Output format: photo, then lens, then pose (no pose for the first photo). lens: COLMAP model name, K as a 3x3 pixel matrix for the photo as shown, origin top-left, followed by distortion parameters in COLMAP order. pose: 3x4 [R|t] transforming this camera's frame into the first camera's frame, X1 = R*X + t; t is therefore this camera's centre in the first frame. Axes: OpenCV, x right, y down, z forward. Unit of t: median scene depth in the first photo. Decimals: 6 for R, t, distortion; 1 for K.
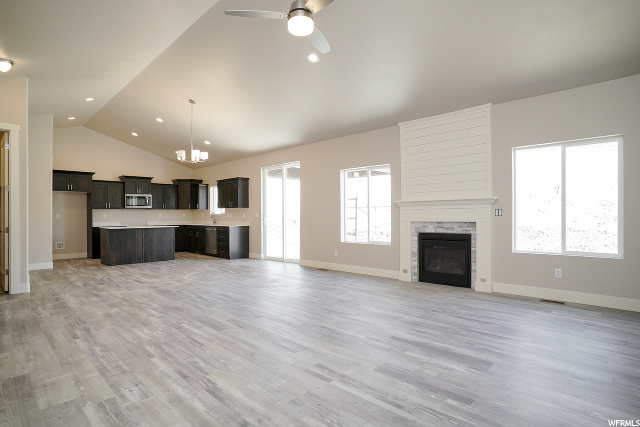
lens RADIAL K [[335.8, 0, 320.4], [0, 335.8, 211.1], [0, 0, 1]] dist [-0.064797, 0.024798]
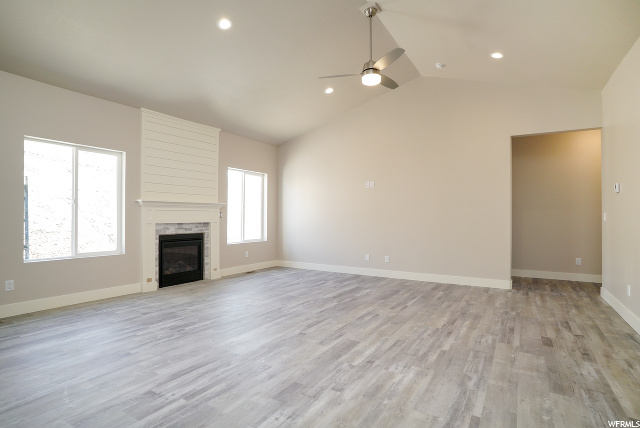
lens RADIAL K [[335.8, 0, 311.7], [0, 335.8, 215.3], [0, 0, 1]] dist [-0.064797, 0.024798]
pose [[-0.194621, 0.007502, 0.980850, -0.960030], [-0.018468, 0.999765, -0.011311, 0.016067], [-0.980705, -0.020316, -0.194437, 1.059962]]
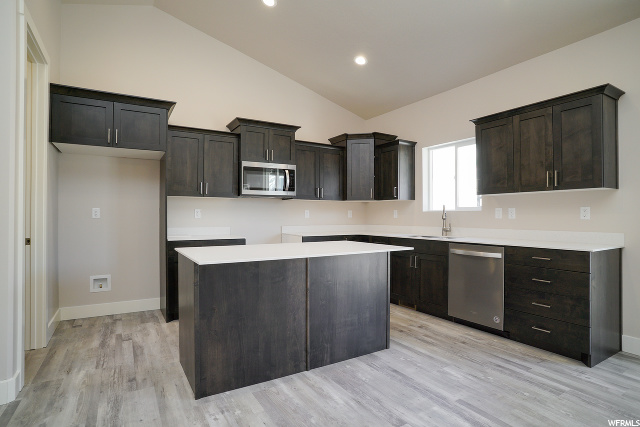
lens RADIAL K [[335.8, 0, 317.1], [0, 335.8, 213.0], [0, 0, 1]] dist [-0.064797, 0.024798]
pose [[0.963493, 0.003662, -0.267710, -0.892027], [-0.002271, 0.999982, 0.005504, 0.026729], [0.267726, -0.004695, 0.963484, 1.420424]]
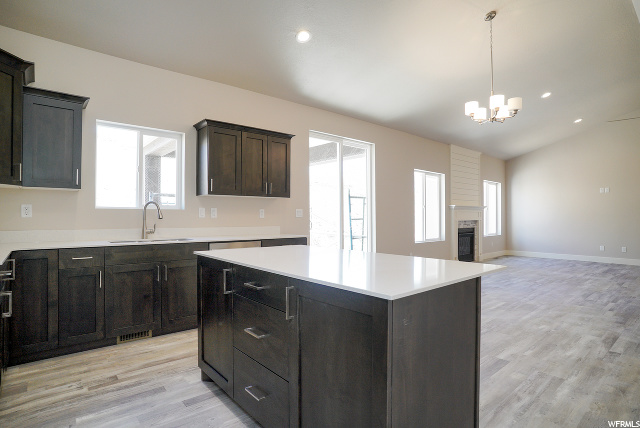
lens RADIAL K [[335.8, 0, 317.6], [0, 335.8, 215.5], [0, 0, 1]] dist [-0.064797, 0.024798]
pose [[0.108319, 0.008990, 0.994076, -1.563797], [-0.016605, 0.999836, -0.007233, 0.040899], [-0.993977, -0.015723, 0.108451, 1.974326]]
